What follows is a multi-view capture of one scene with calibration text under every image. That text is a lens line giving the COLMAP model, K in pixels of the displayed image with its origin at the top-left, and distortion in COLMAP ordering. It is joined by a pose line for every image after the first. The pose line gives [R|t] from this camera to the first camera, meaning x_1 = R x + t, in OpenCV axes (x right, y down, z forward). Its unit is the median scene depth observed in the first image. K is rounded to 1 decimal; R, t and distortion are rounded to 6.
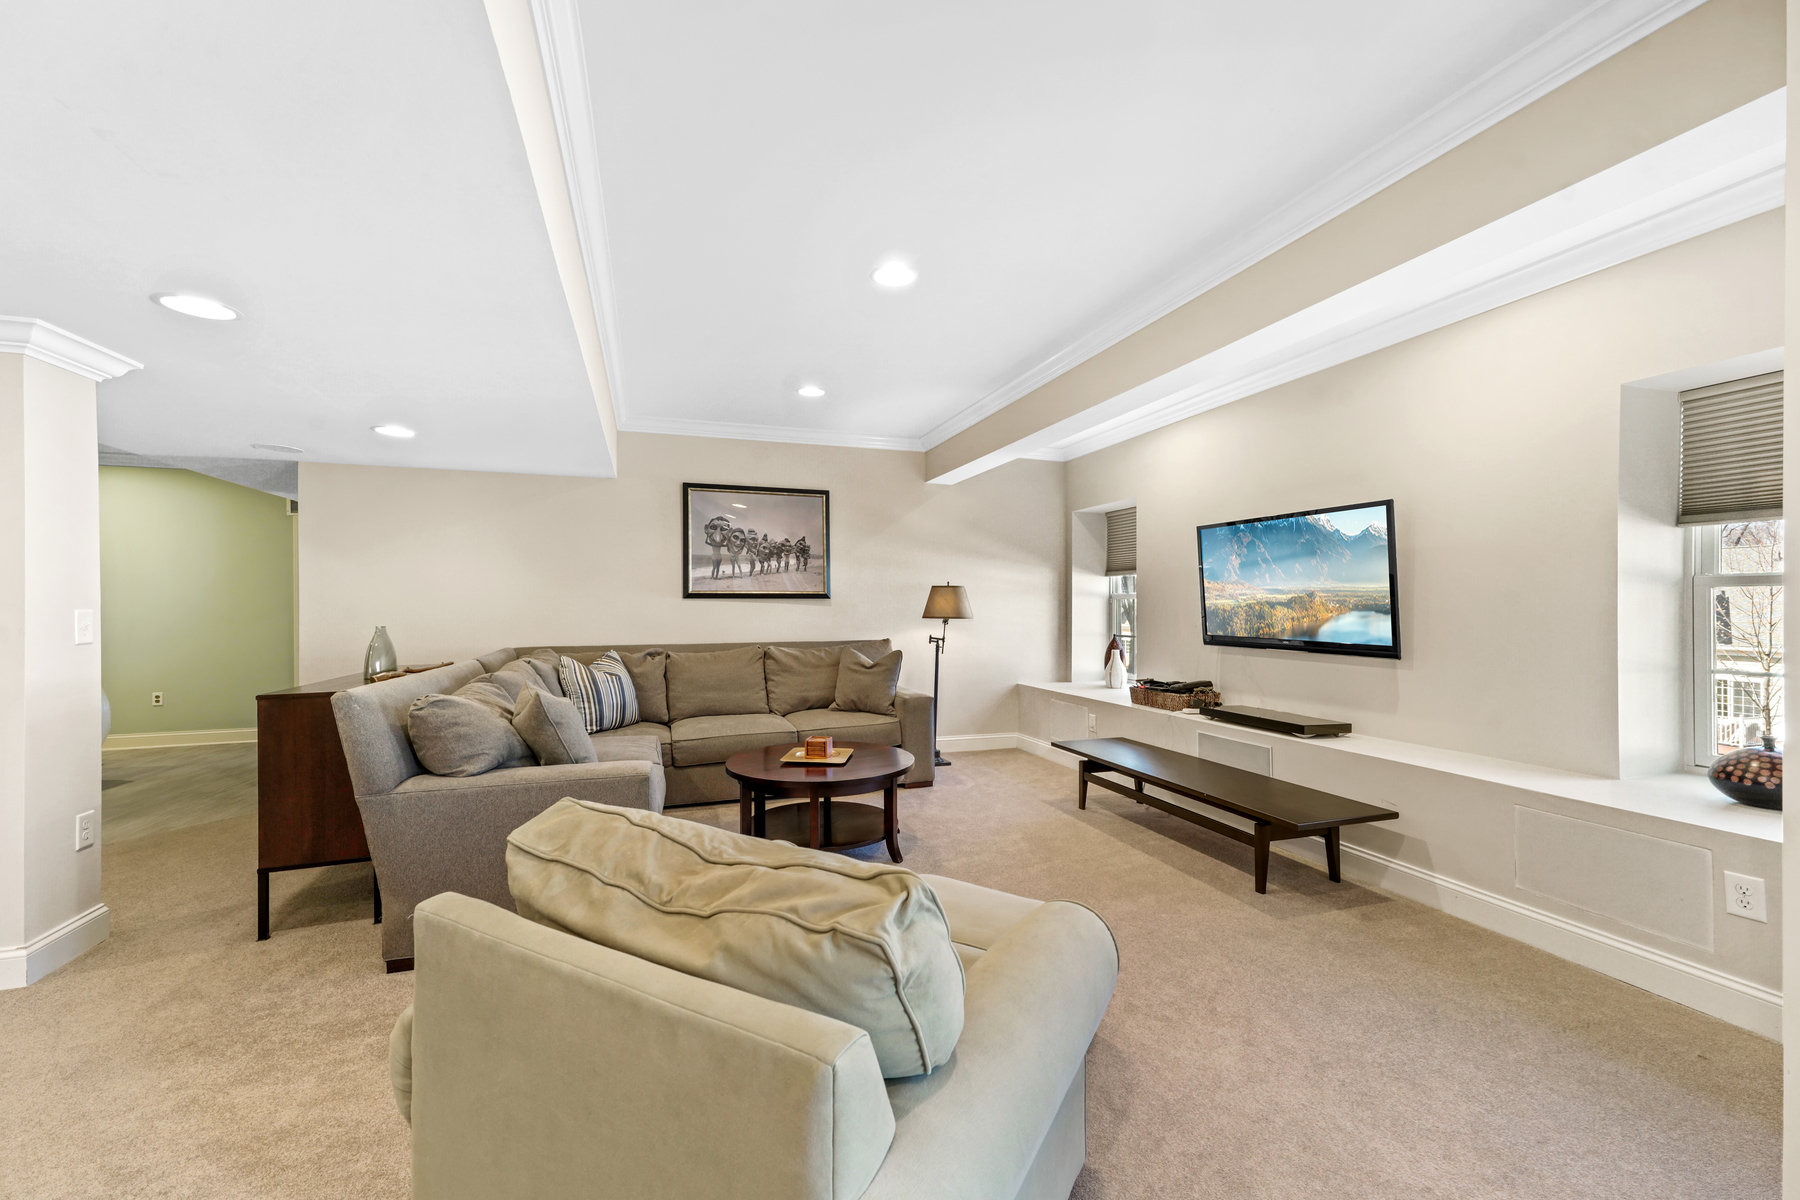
lens RADIAL K [[723.0, 0, 888.4], [0, 723.0, 599.8], [0, 0, 1]] dist [-0.000755, 0.000624]
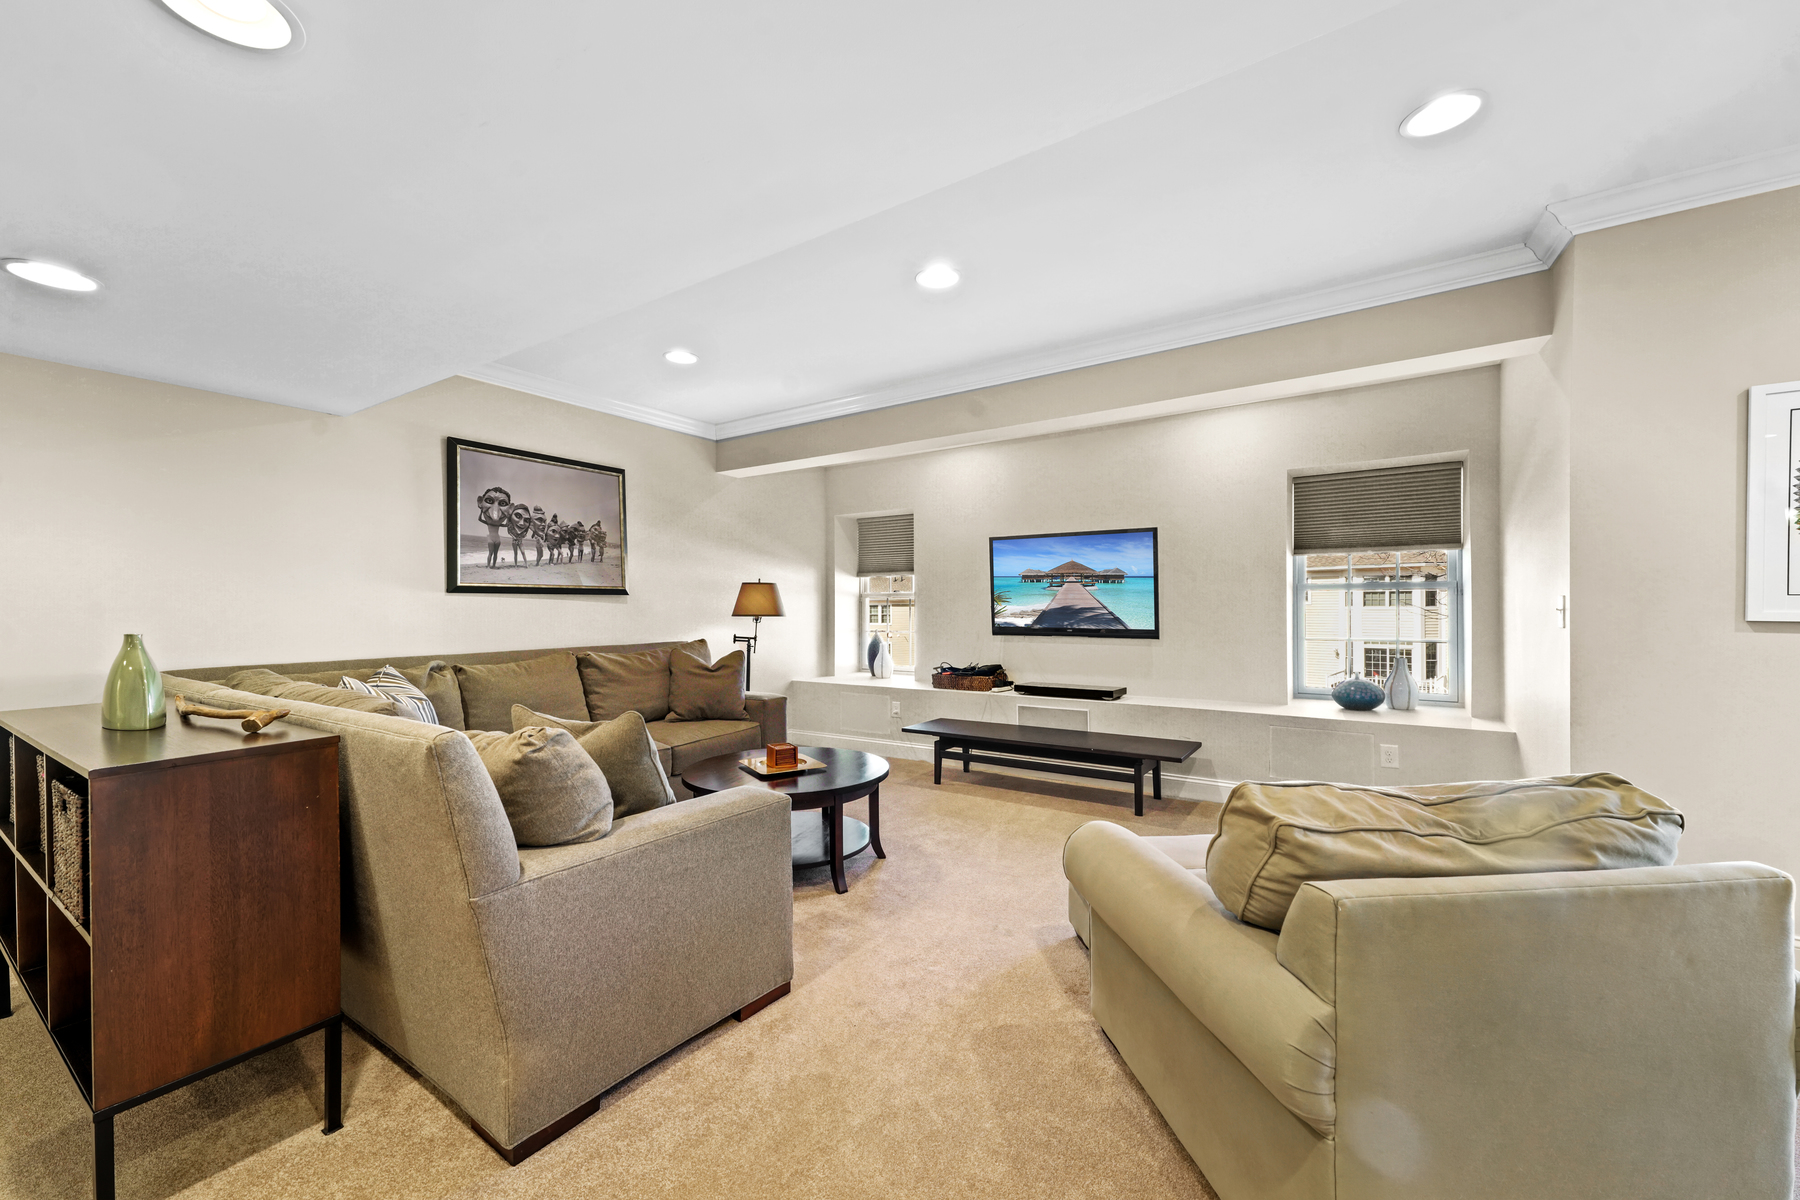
lens RADIAL K [[723.0, 0, 891.5], [0, 723.0, 608.4], [0, 0, 1]] dist [-0.000755, 0.000624]
pose [[0.787086, -0.003575, 0.616833, -0.379442], [-0.000697, 0.999977, 0.006685, 0.008640], [-0.616843, -0.005691, 0.787066, 0.134658]]
